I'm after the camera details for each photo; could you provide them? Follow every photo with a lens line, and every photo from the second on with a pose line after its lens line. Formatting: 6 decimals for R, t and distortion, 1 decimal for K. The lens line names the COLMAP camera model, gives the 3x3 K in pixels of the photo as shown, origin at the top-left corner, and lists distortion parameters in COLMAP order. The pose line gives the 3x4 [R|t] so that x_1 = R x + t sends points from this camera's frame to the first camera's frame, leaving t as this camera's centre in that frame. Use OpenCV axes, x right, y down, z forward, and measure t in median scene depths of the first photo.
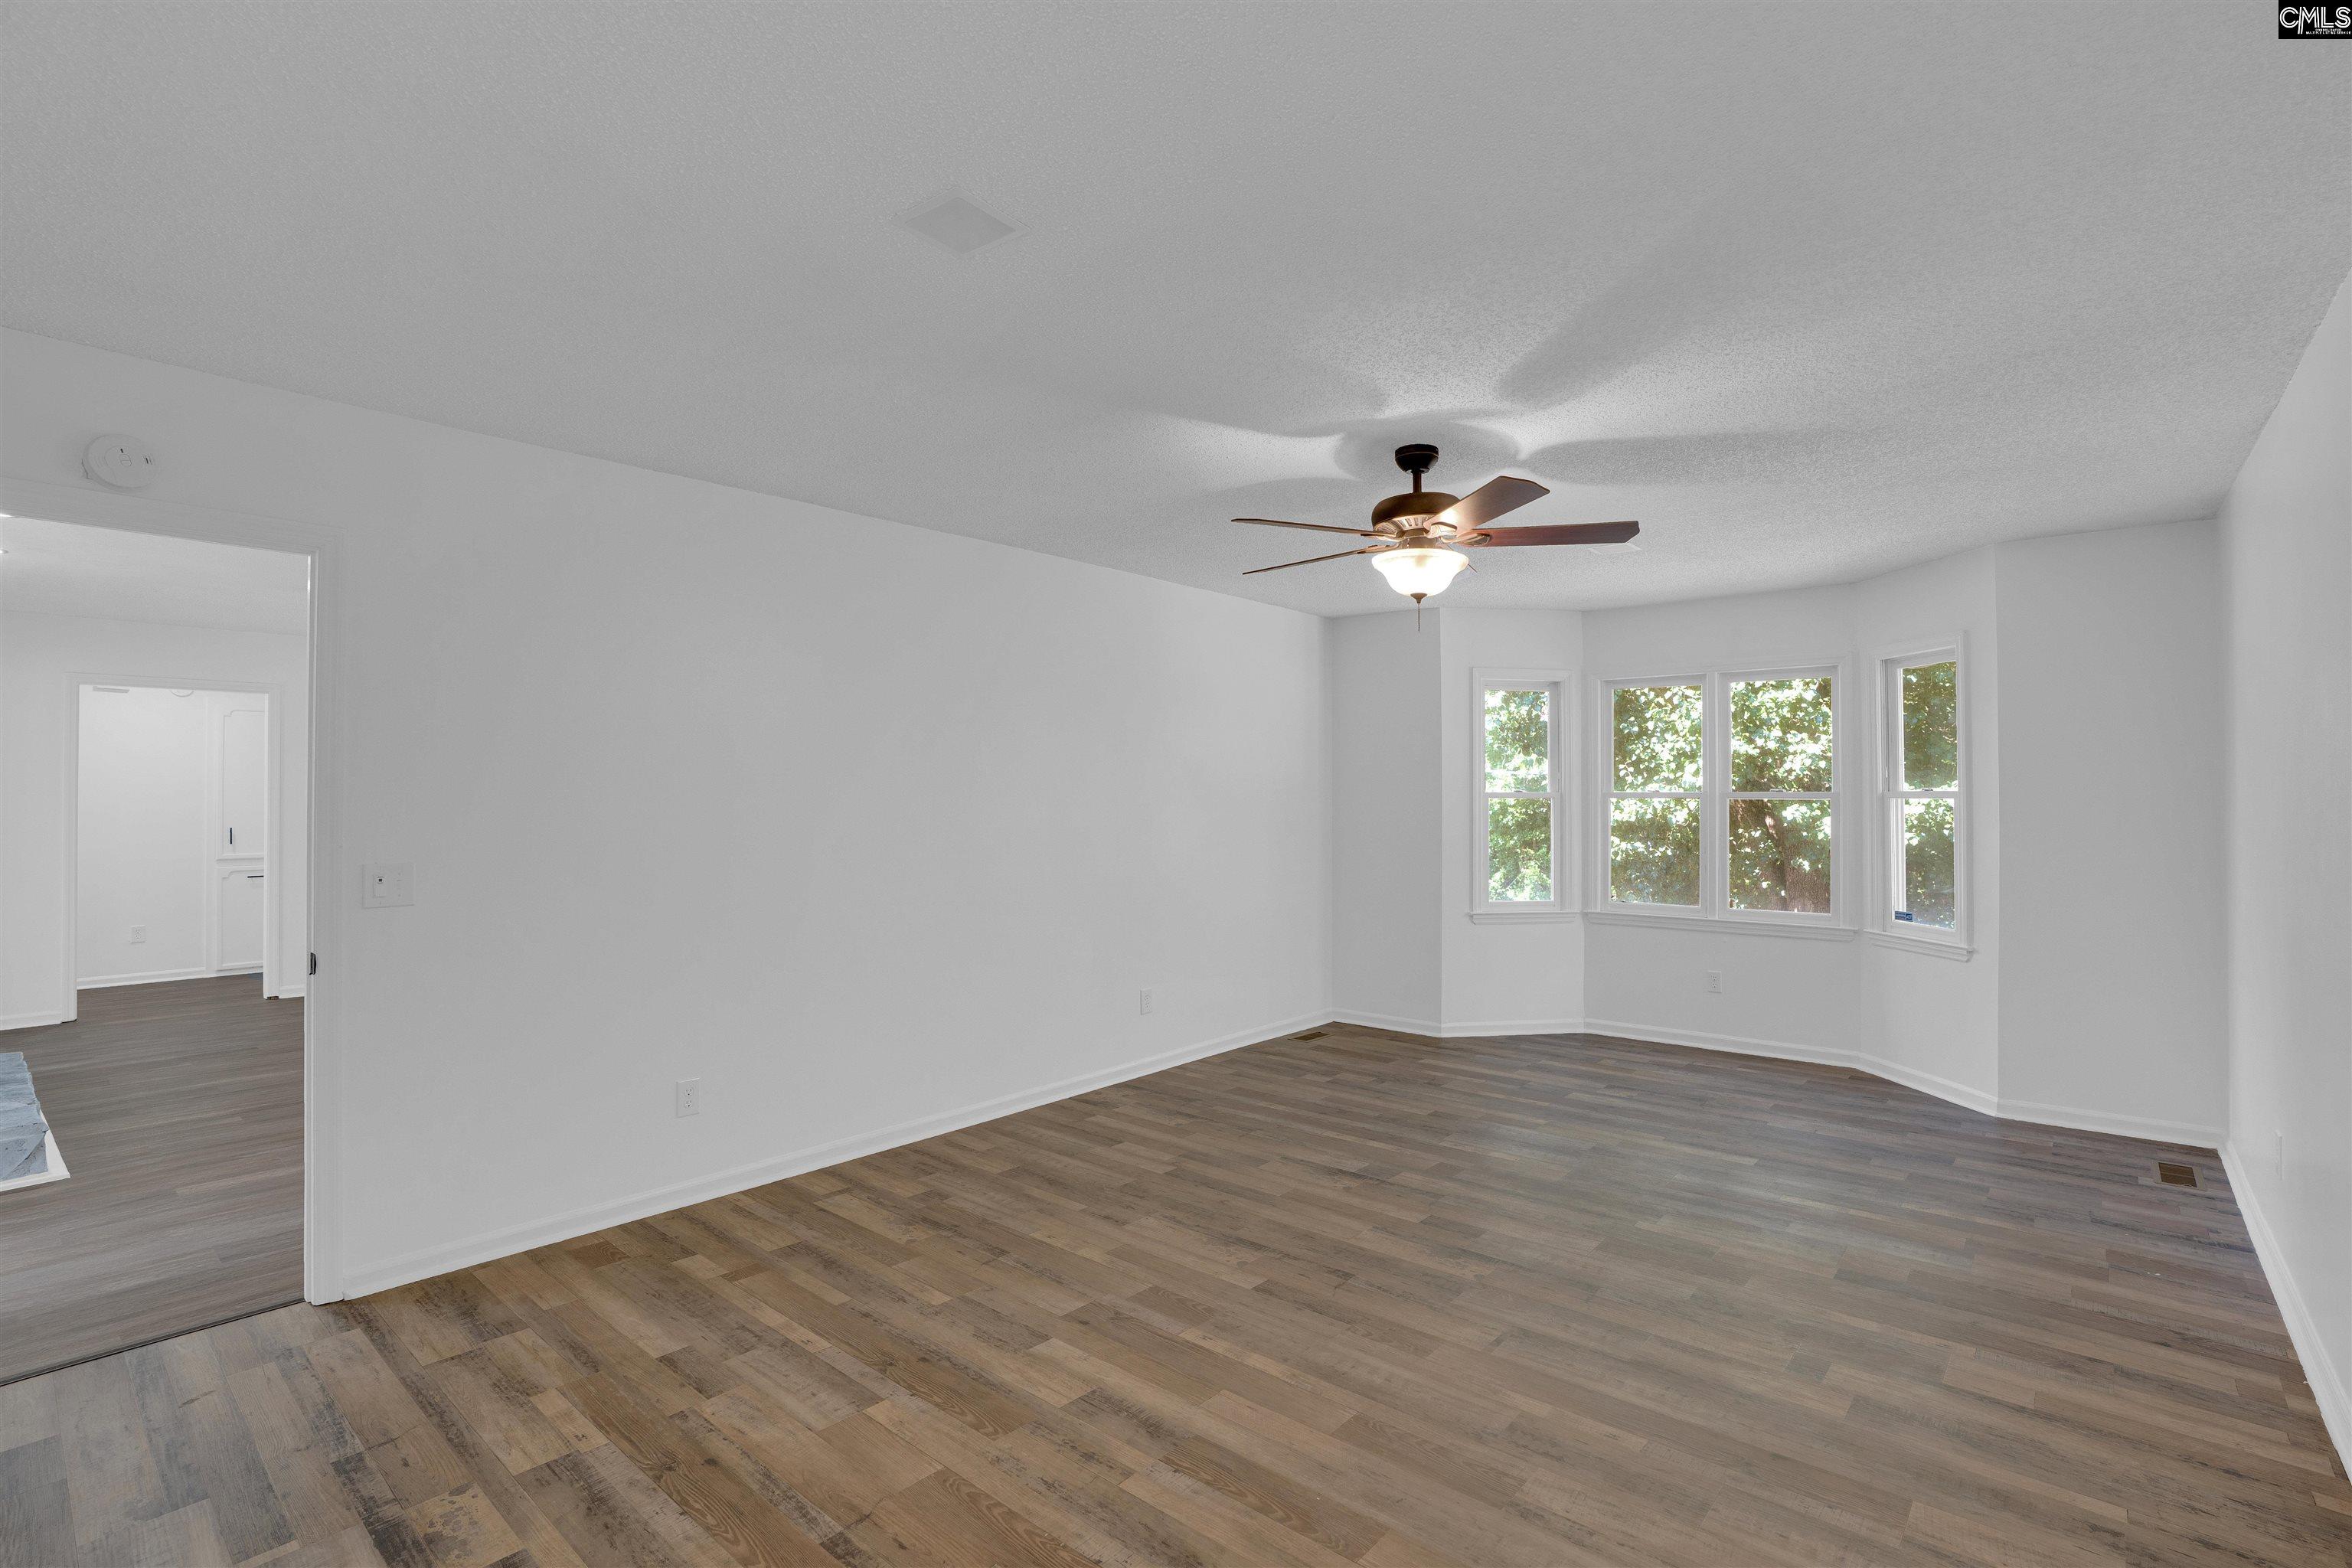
lens RADIAL K [[1098.0, 0, 1186.2], [0, 1098.0, 791.7], [0, 0, 1]] dist [-0.043531, 0.008177]
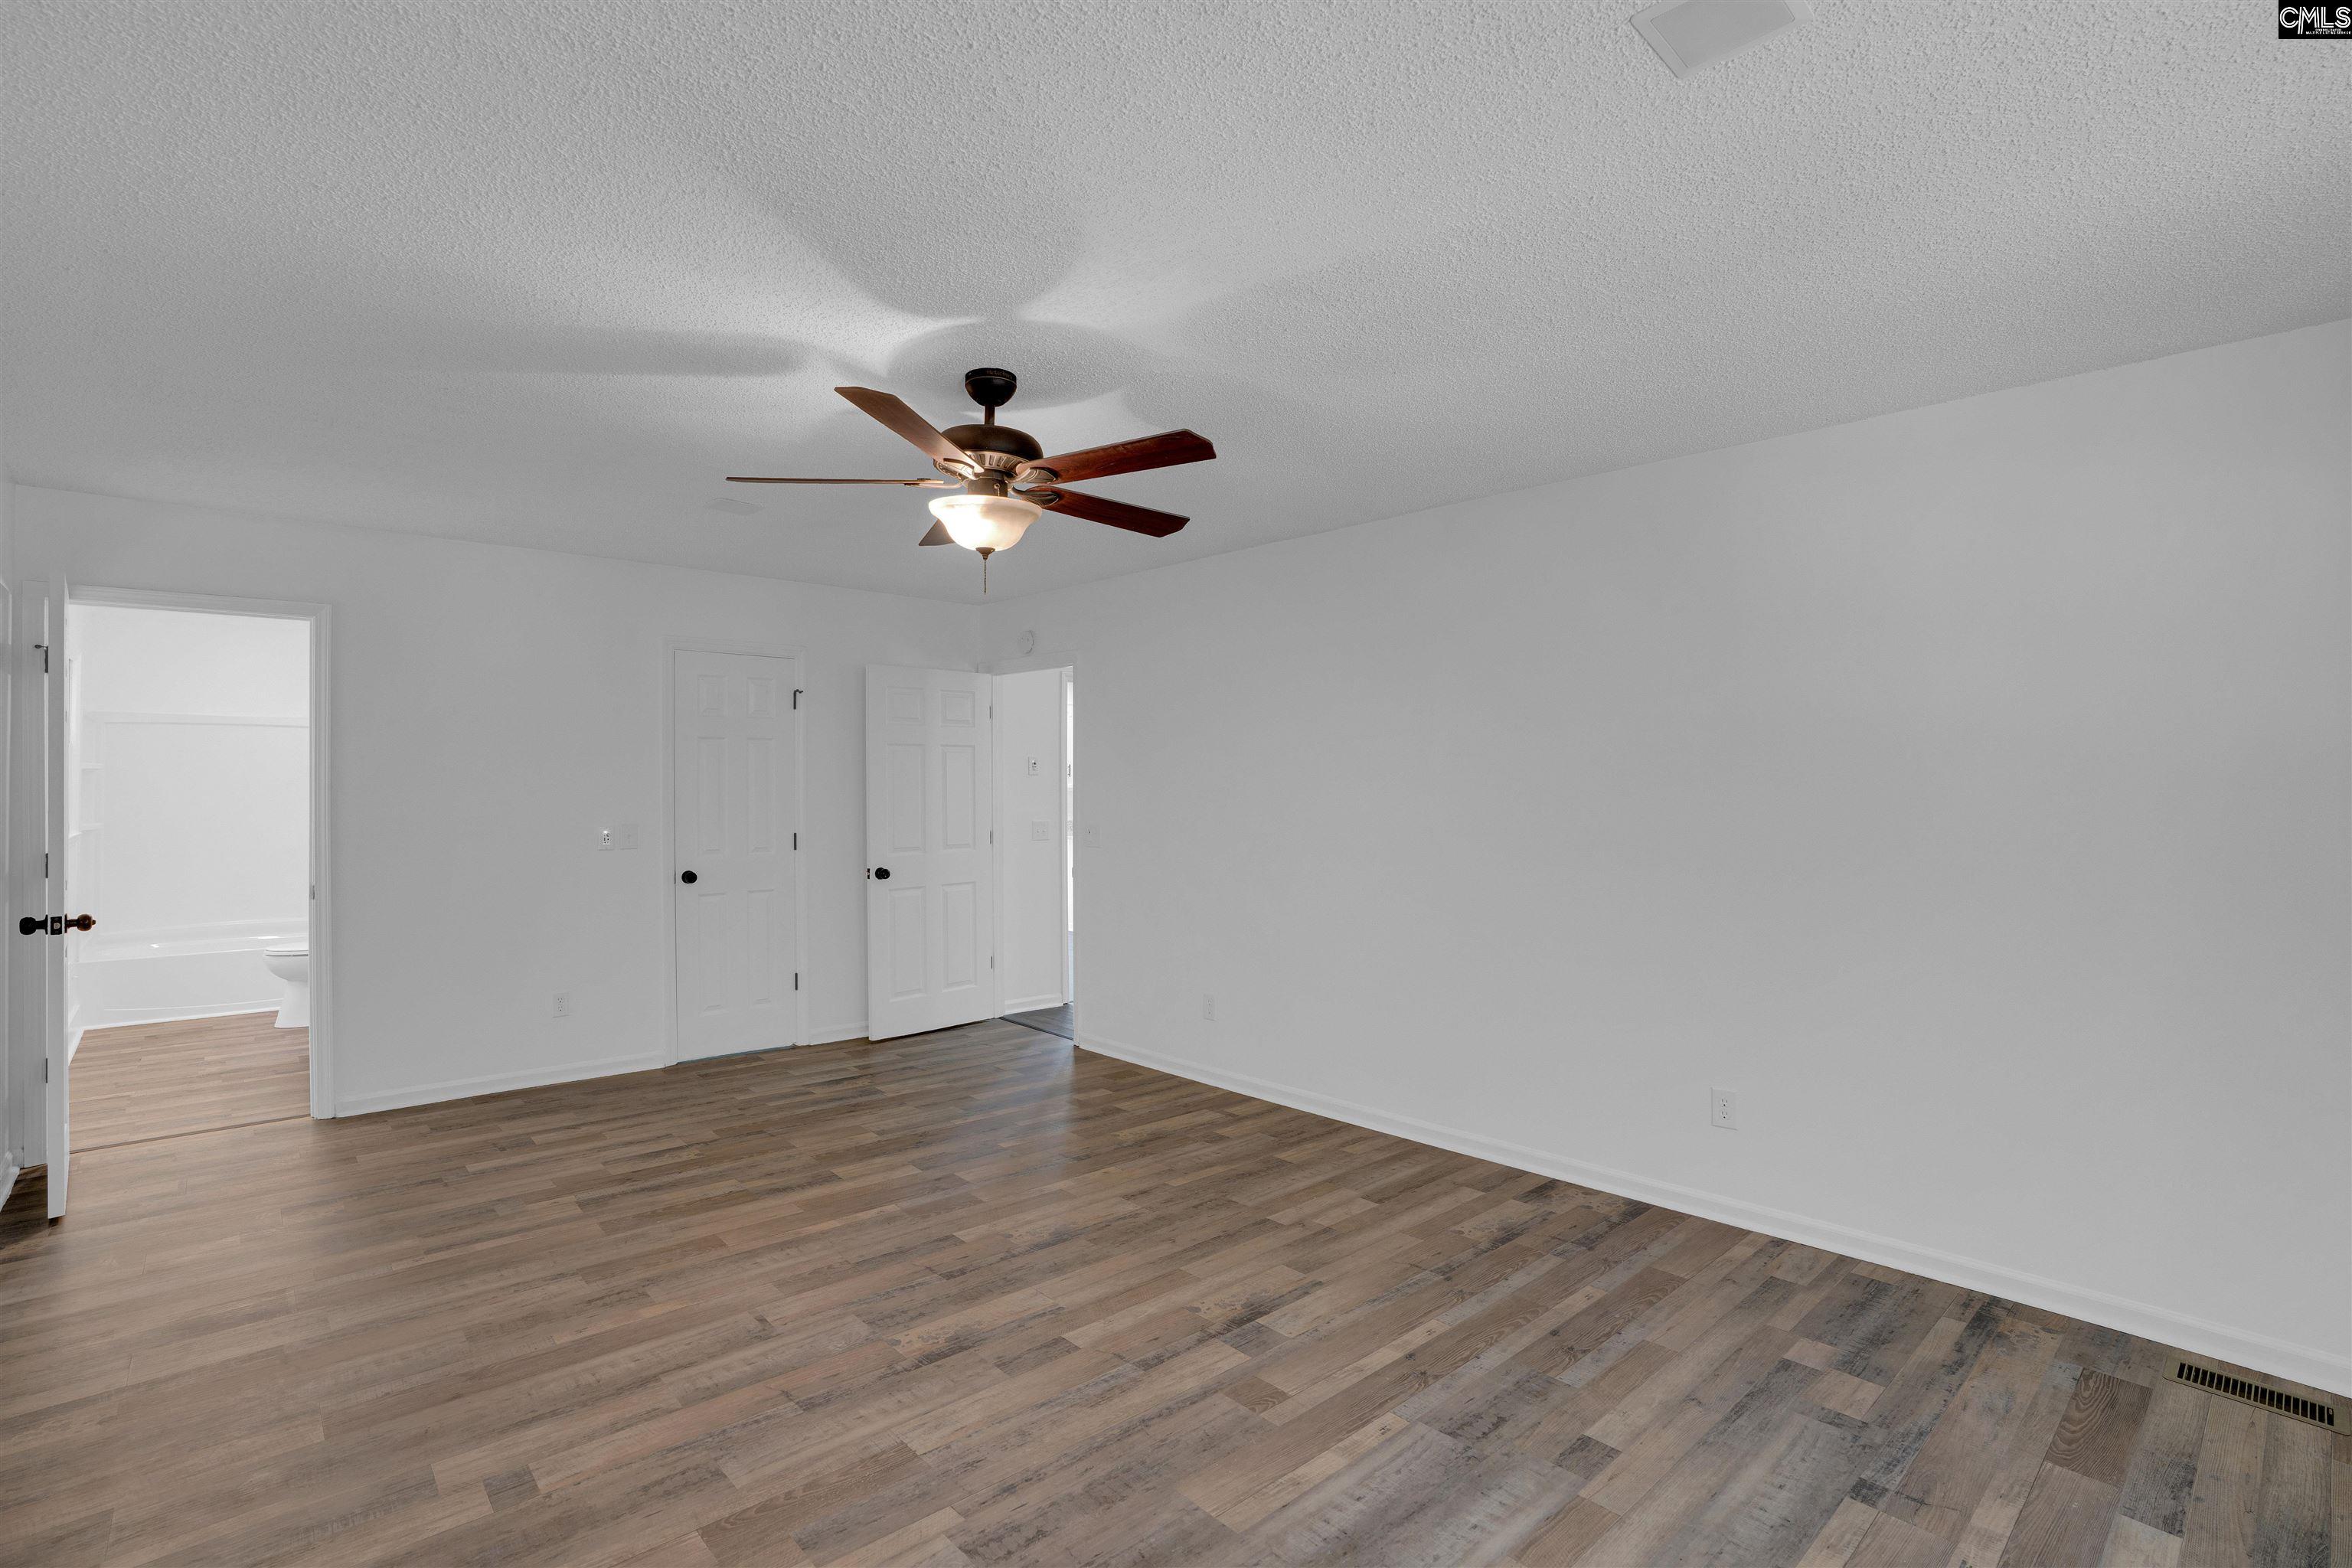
lens RADIAL K [[1098.0, 0, 1189.8], [0, 1098.0, 787.4], [0, 0, 1]] dist [-0.043531, 0.008177]
pose [[-0.131571, -0.007834, -0.991276, 0.856604], [0.007157, 0.999935, -0.008852, 0.010306], [0.991281, -0.008260, -0.131506, 1.053889]]
